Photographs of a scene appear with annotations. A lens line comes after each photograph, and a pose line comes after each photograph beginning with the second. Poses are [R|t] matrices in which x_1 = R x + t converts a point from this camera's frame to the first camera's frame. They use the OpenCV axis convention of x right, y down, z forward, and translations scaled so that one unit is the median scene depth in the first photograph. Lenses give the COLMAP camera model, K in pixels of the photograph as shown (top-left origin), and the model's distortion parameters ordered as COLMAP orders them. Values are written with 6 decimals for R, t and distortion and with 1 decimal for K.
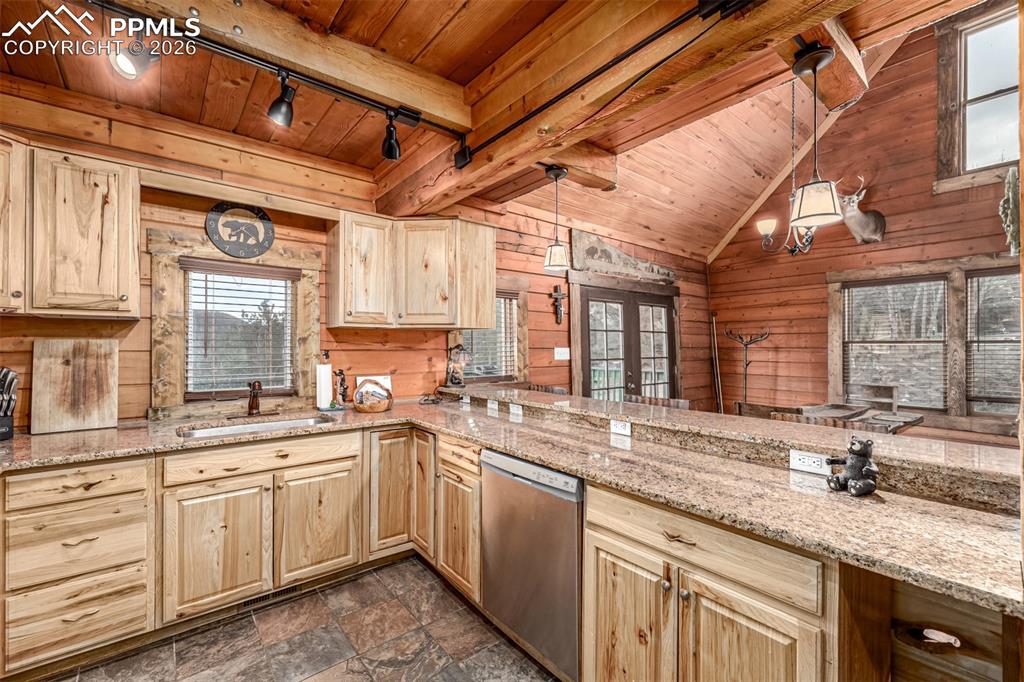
lens RADIAL K [[431.4, 0, 510.5], [0, 431.4, 341.3], [0, 0, 1]] dist [0.000991, -0.000442]
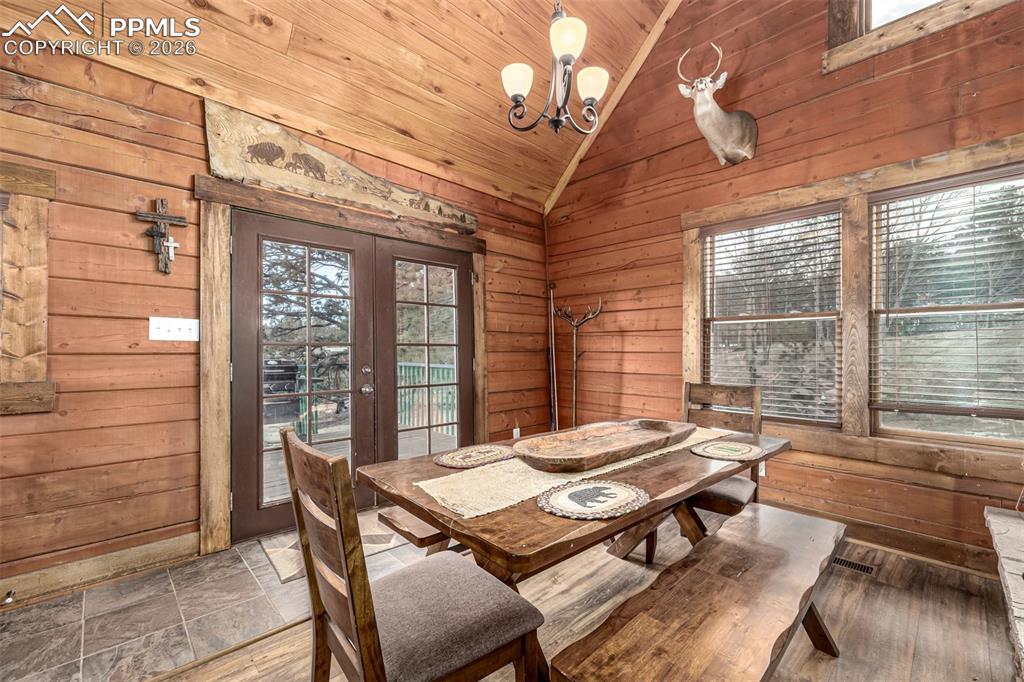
lens RADIAL K [[431.4, 0, 514.3], [0, 431.4, 345.5], [0, 0, 1]] dist [0.000991, -0.000442]
pose [[0.995491, 0.002446, 0.094823, 0.747431], [-0.002702, 0.999993, 0.002575, 0.070858], [-0.094816, -0.002819, 0.995491, 0.661830]]
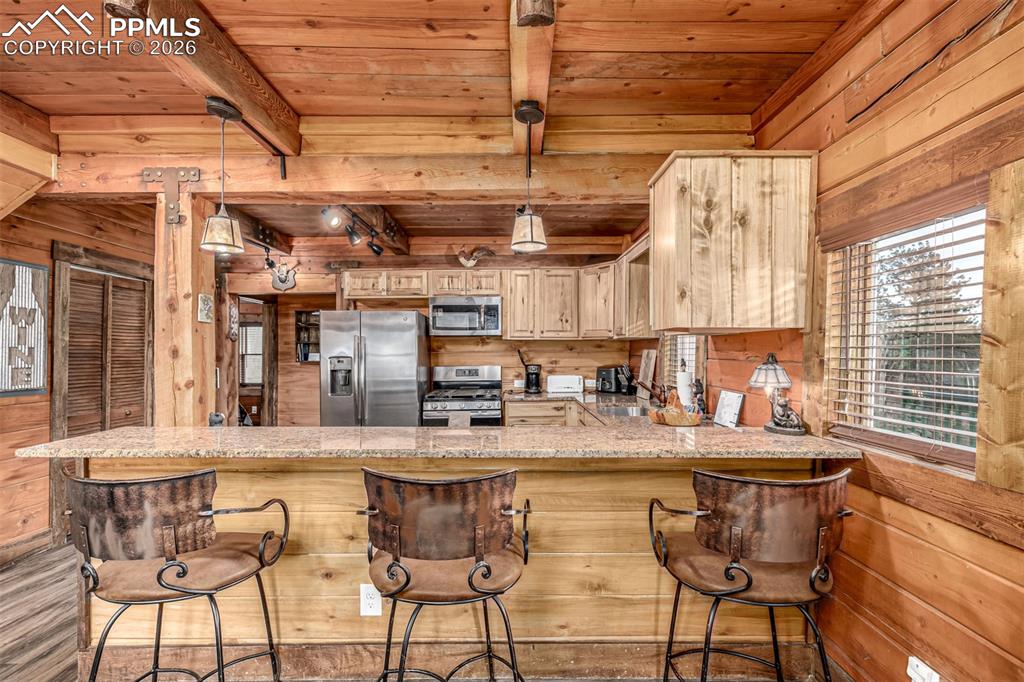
lens RADIAL K [[431.4, 0, 516.0], [0, 431.4, 351.9], [0, 0, 1]] dist [0.000991, -0.000442]
pose [[-0.623521, 0.001618, -0.781805, 0.625791], [0.007038, 0.999969, -0.003544, 0.006442], [0.781775, -0.007712, -0.623513, 1.313706]]
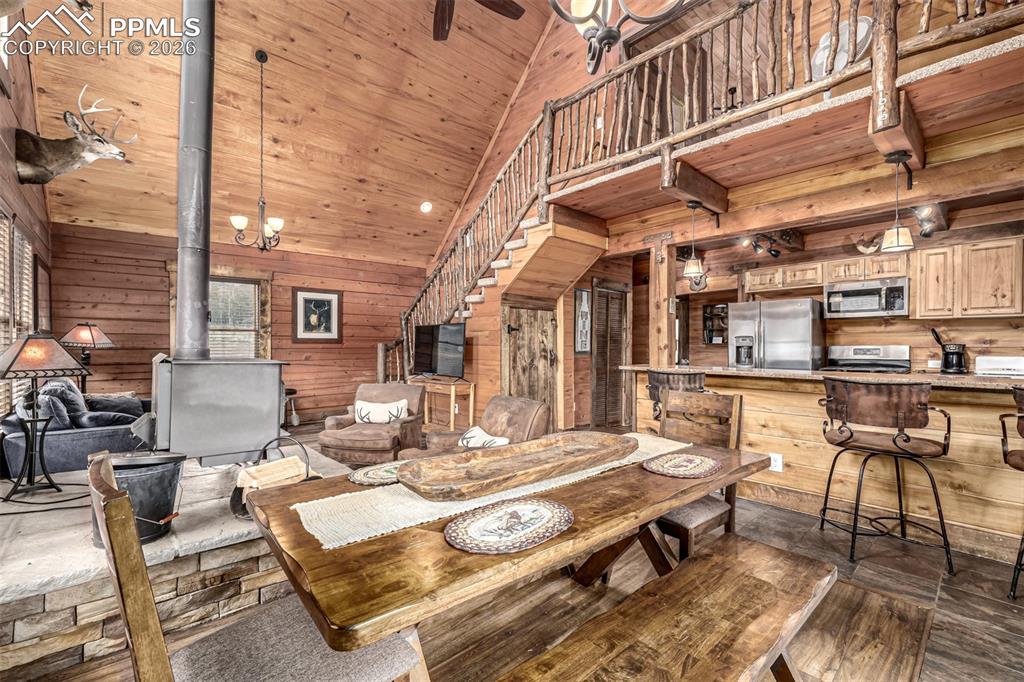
lens RADIAL K [[431.4, 0, 512.5], [0, 431.4, 345.7], [0, 0, 1]] dist [0.000991, -0.000442]
pose [[-0.998377, -0.002245, -0.056903, 1.009627], [-0.001889, 0.999978, -0.006317, 0.067997], [0.056916, -0.006199, -0.998360, 1.829142]]
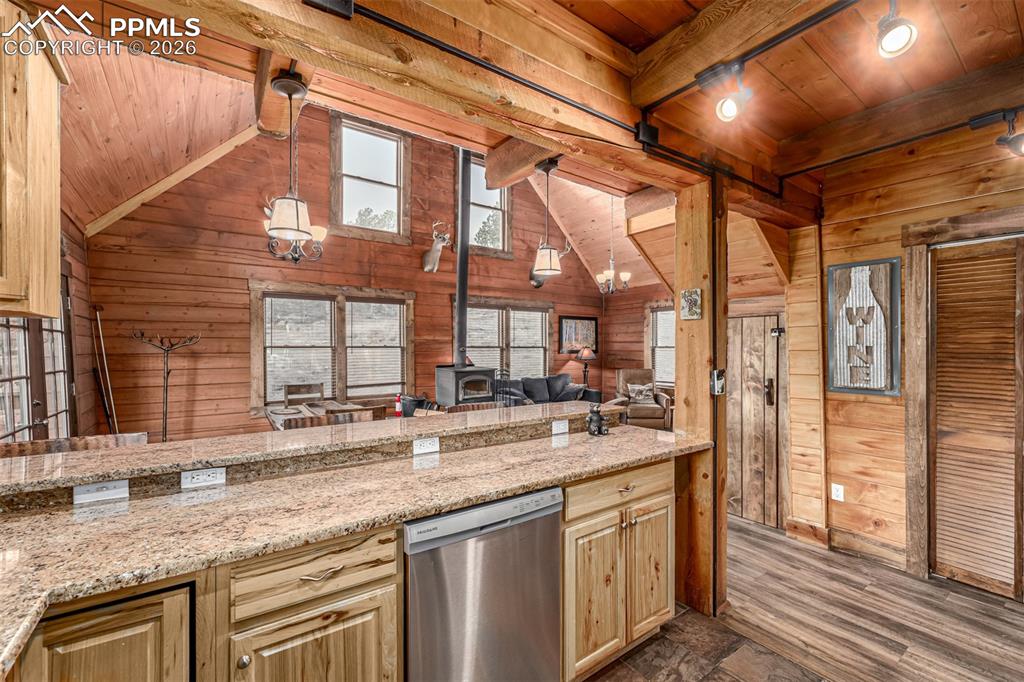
lens RADIAL K [[431.4, 0, 507.4], [0, 431.4, 349.0], [0, 0, 1]] dist [0.000991, -0.000442]
pose [[0.053456, -0.002855, 0.998566, -0.475916], [-0.009165, 0.999952, 0.003349, -0.005000], [-0.998528, -0.009330, 0.053428, 0.587685]]
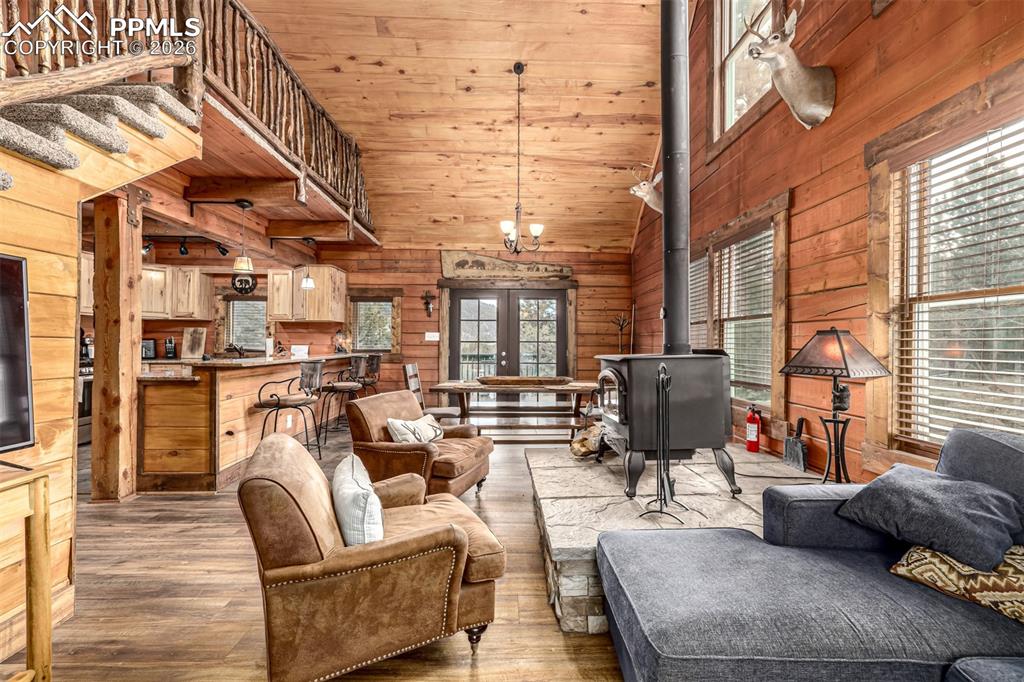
lens RADIAL K [[431.4, 0, 510.0], [0, 431.4, 339.4], [0, 0, 1]] dist [0.000991, -0.000442]
pose [[0.794423, -0.000569, -0.607365, 1.881711], [0.000614, 1.000000, -0.000134, 0.058879], [0.607365, -0.000267, 0.794423, -0.013594]]
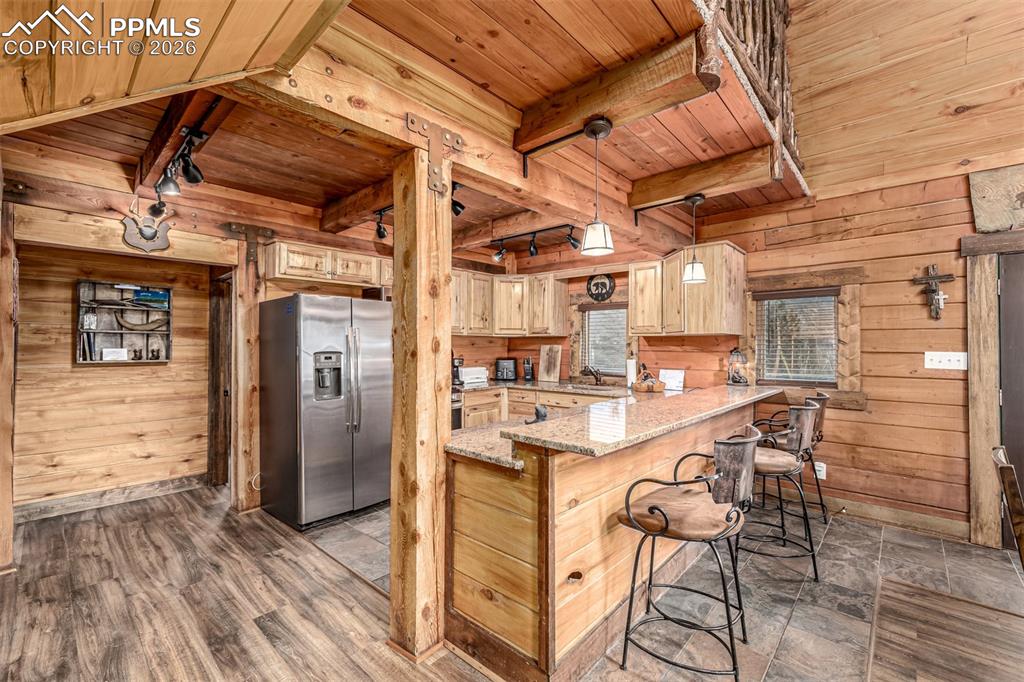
lens RADIAL K [[431.4, 0, 507.8], [0, 431.4, 342.8], [0, 0, 1]] dist [0.000991, -0.000442]
pose [[0.150143, -0.009716, -0.988617, 1.085267], [0.007080, 0.999937, -0.008752, 0.001588], [0.988639, -0.005685, 0.150202, 0.296654]]
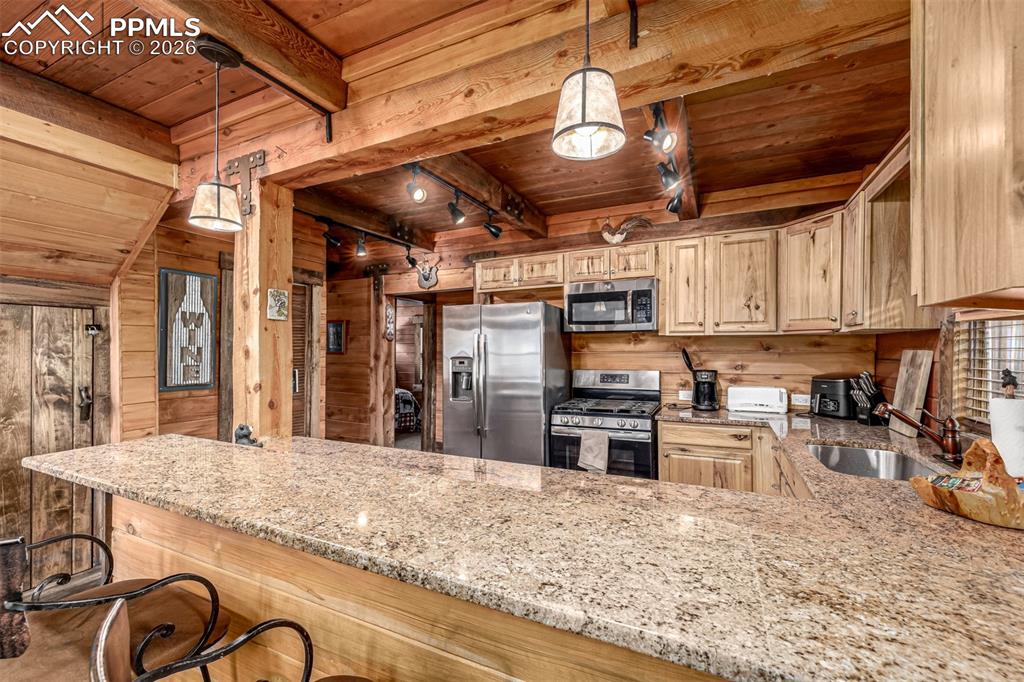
lens RADIAL K [[431.4, 0, 511.6], [0, 431.4, 347.6], [0, 0, 1]] dist [0.000991, -0.000442]
pose [[-0.904639, -0.003342, -0.426165, 0.288311], [0.001989, 0.999925, -0.012064, 0.000747], [0.426173, -0.011761, -0.904565, 1.185544]]
